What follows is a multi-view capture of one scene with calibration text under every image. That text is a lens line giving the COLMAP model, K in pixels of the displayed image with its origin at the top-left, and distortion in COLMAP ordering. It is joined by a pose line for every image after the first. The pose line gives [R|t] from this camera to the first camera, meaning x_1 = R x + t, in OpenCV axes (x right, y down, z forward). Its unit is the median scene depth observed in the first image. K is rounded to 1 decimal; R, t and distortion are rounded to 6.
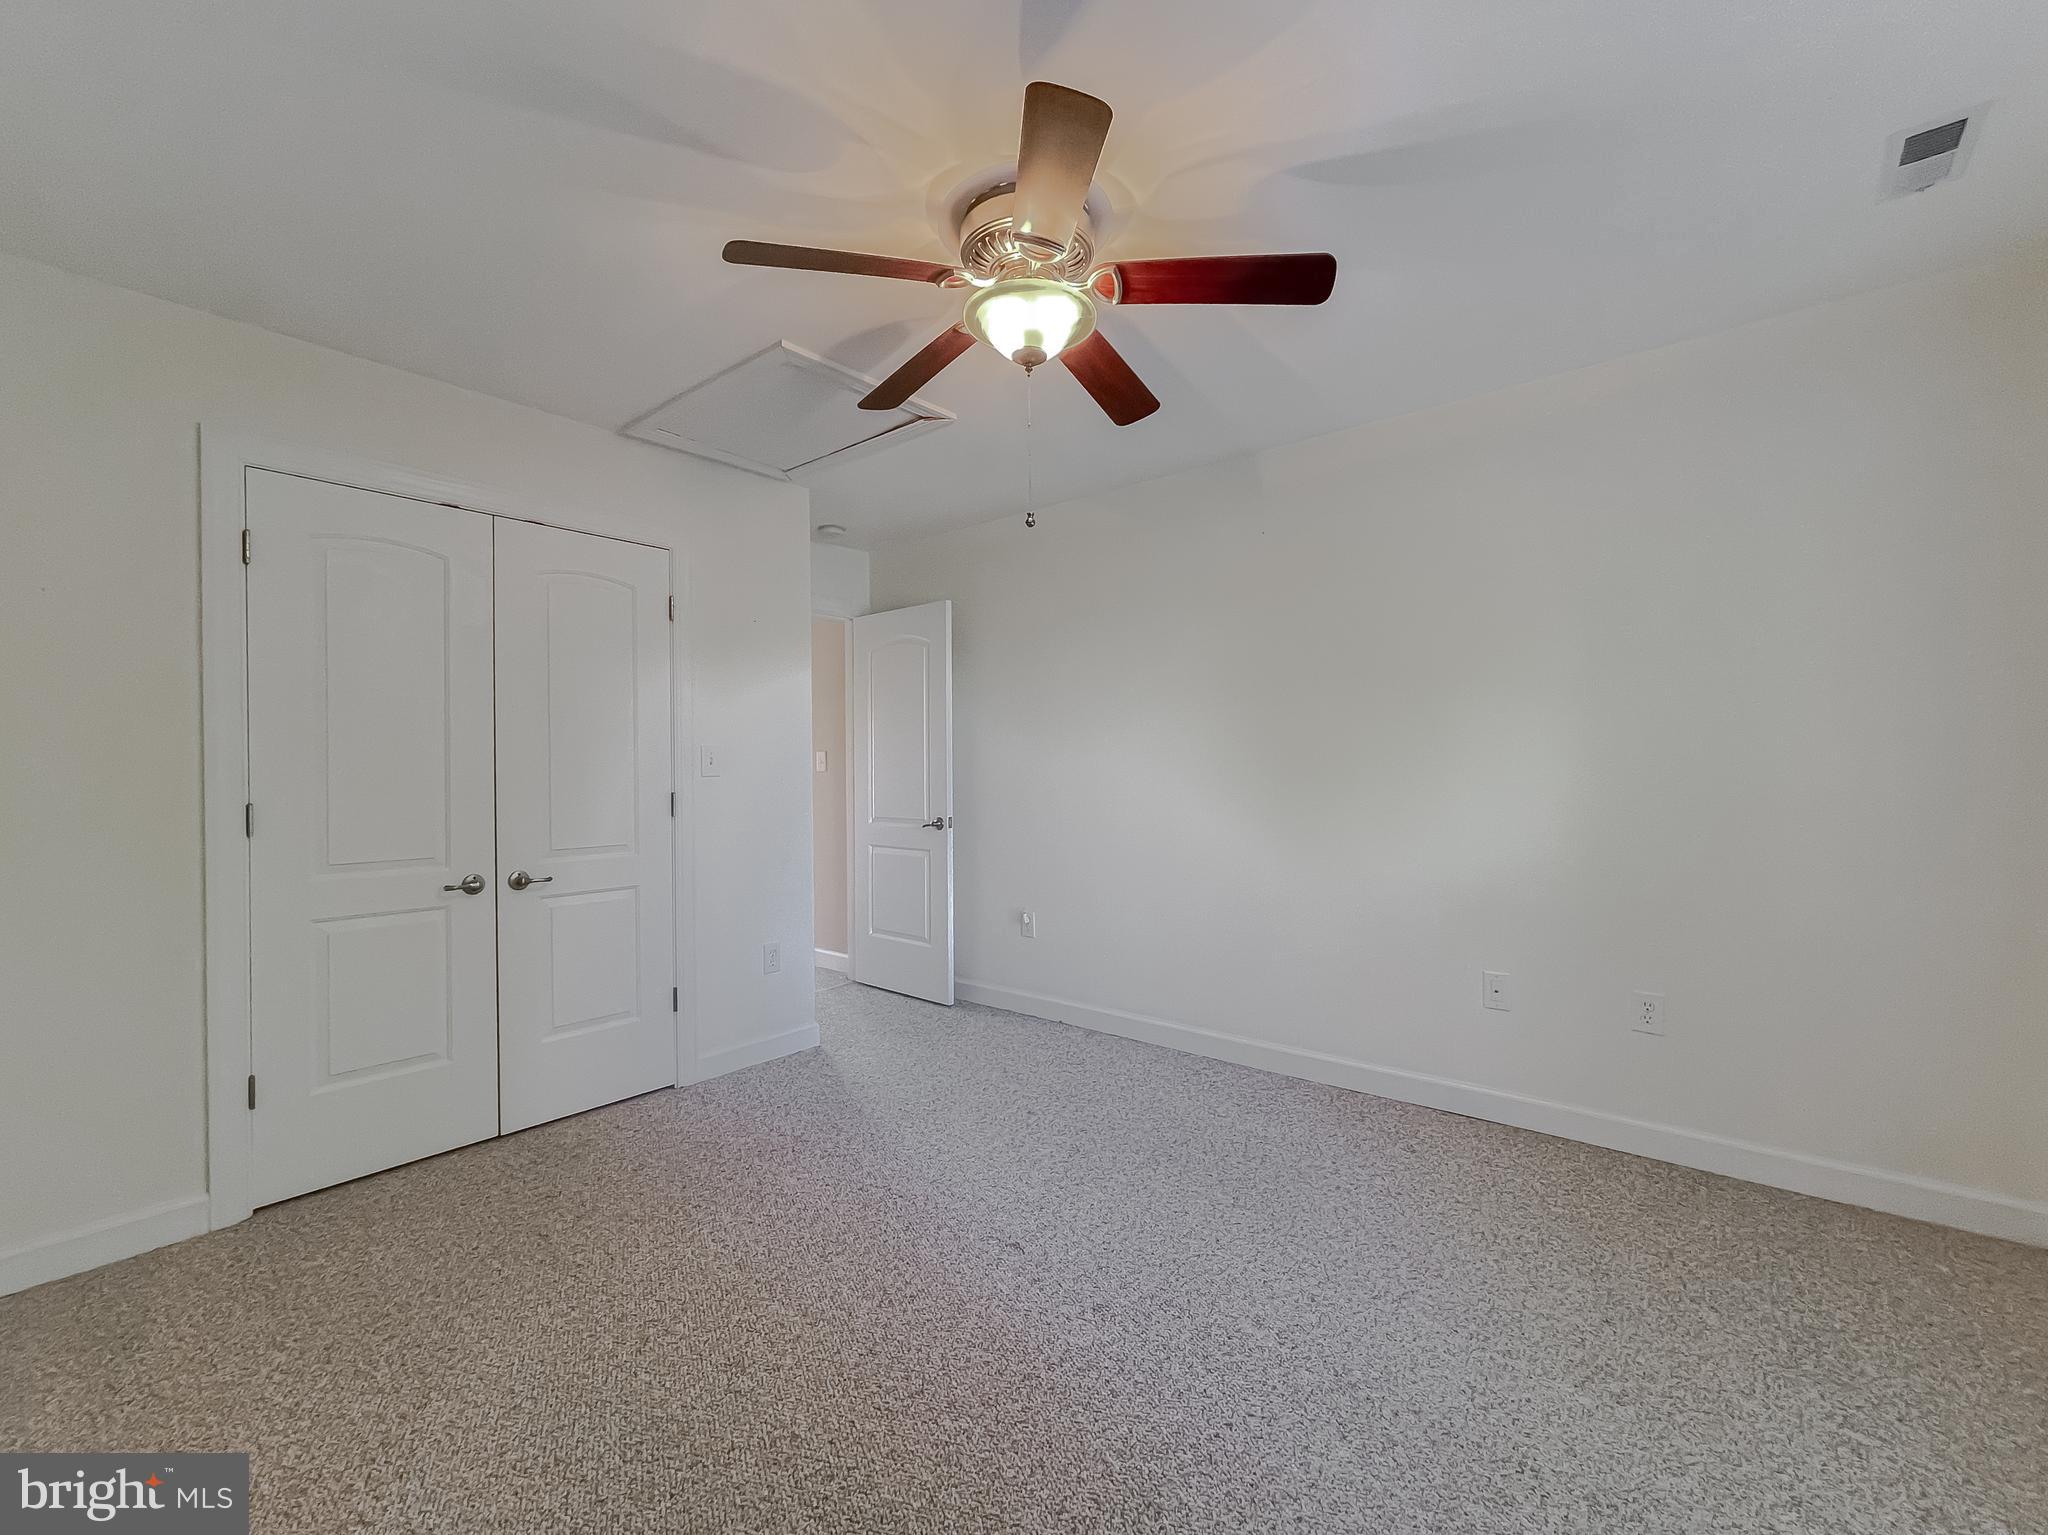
lens RADIAL K [[842.0, 0, 1026.0], [0, 842.0, 763.4], [0, 0, 1]] dist [-0.001111, -0.001612]
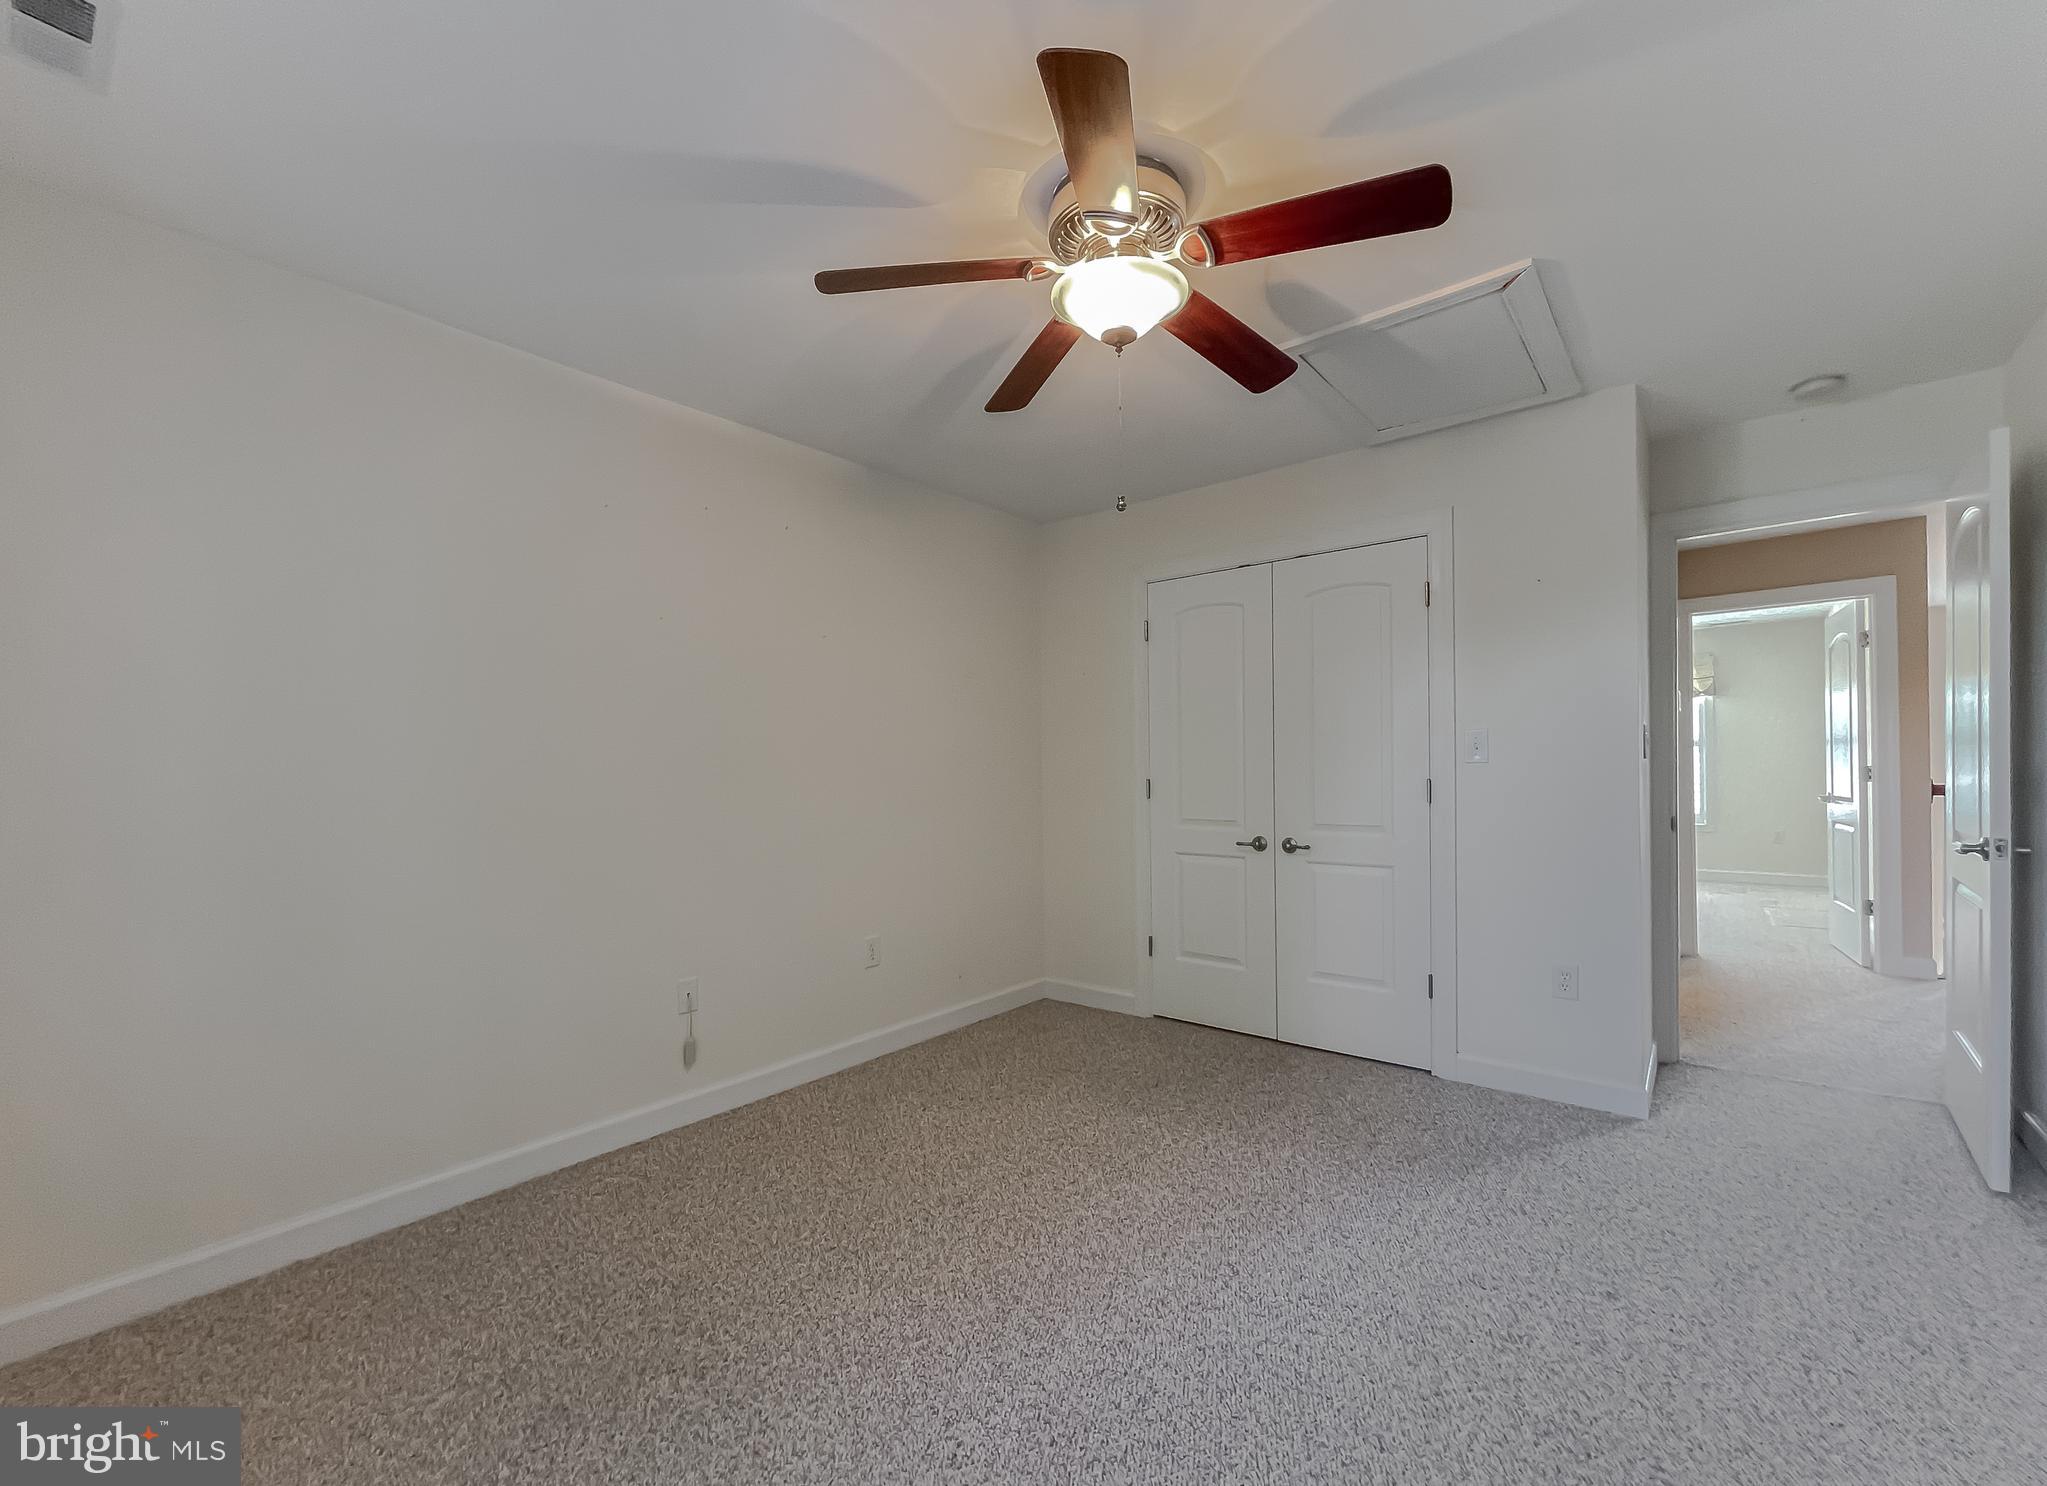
lens RADIAL K [[840.5, 0, 1025.8], [0, 840.5, 763.5], [0, 0, 1]] dist [0.000523, 0.000906]
pose [[0.027497, 0.001994, -0.999620, 0.650377], [0.019041, 0.999816, 0.002518, 0.005065], [0.999441, -0.019103, 0.027454, 0.571663]]
